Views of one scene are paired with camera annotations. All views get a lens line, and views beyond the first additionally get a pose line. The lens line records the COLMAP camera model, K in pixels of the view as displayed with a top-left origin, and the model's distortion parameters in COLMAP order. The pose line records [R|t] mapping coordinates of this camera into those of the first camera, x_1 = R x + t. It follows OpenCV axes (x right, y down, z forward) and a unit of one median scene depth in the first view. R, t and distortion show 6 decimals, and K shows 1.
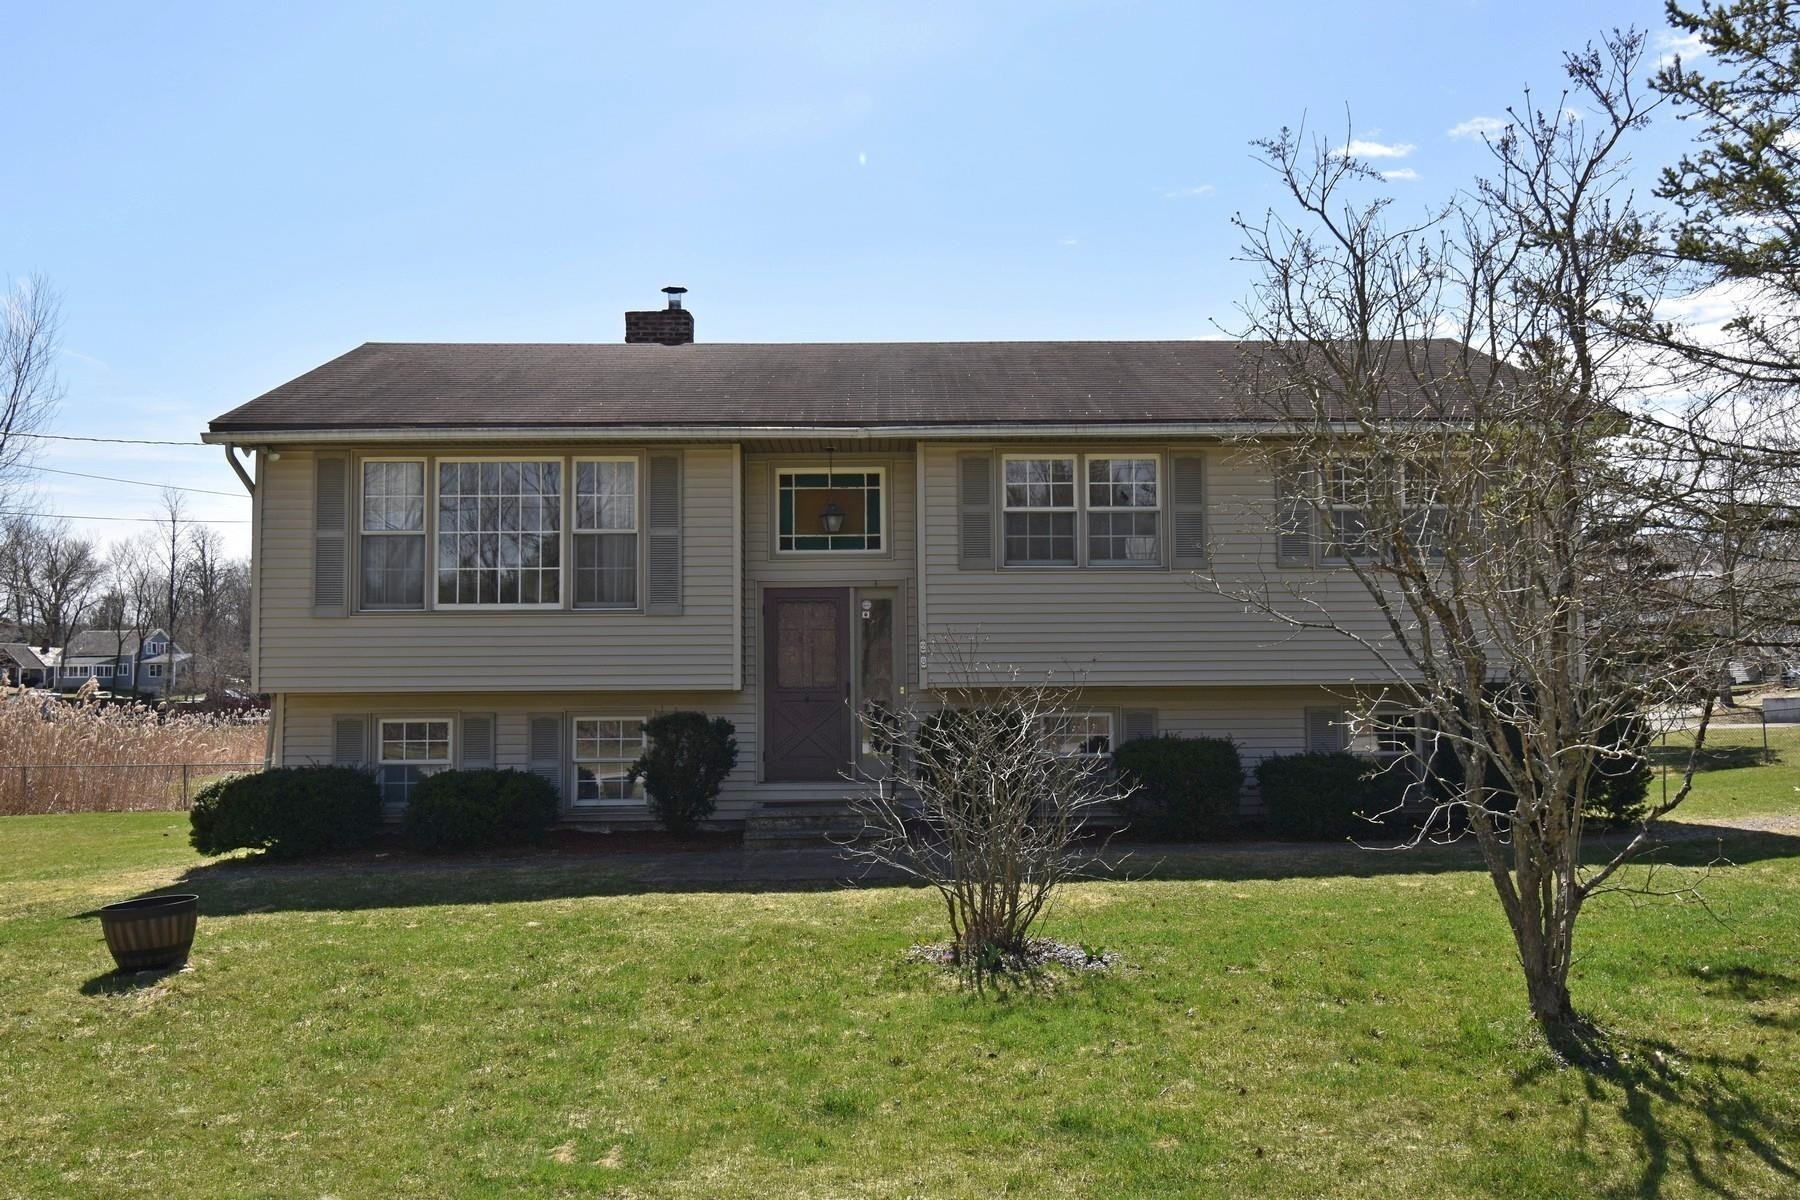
lens RADIAL K [[1541.3, 0, 915.8], [0, 1541.3, 617.4], [0, 0, 1]] dist [0.006630, -0.004746]
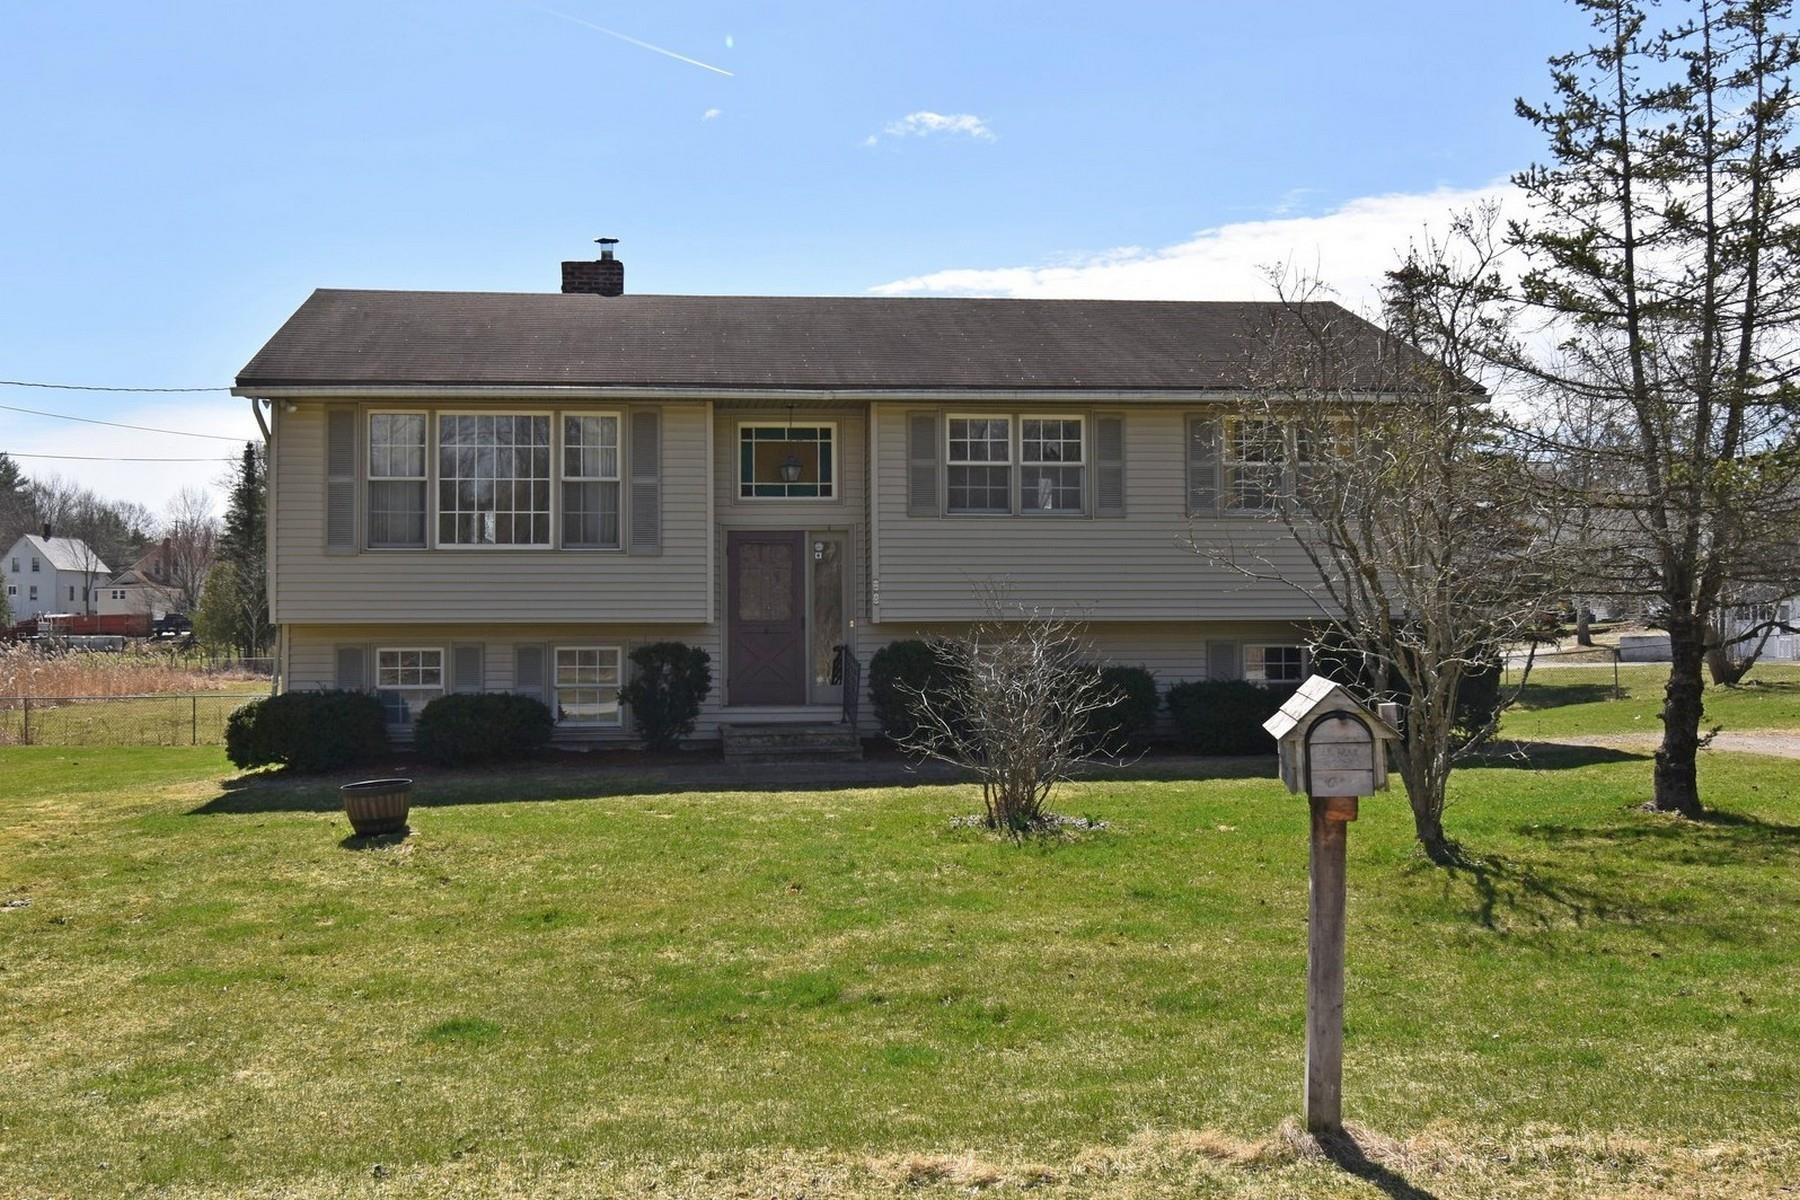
lens RADIAL K [[1541.3, 0, 892.9], [0, 1541.3, 593.9], [0, 0, 1]] dist [0.006630, -0.004746]
pose [[0.997899, 0.005770, 0.064526, -0.056313], [-0.007543, 0.999600, 0.027267, -0.005367], [-0.064343, -0.027697, 0.997543, -0.123936]]
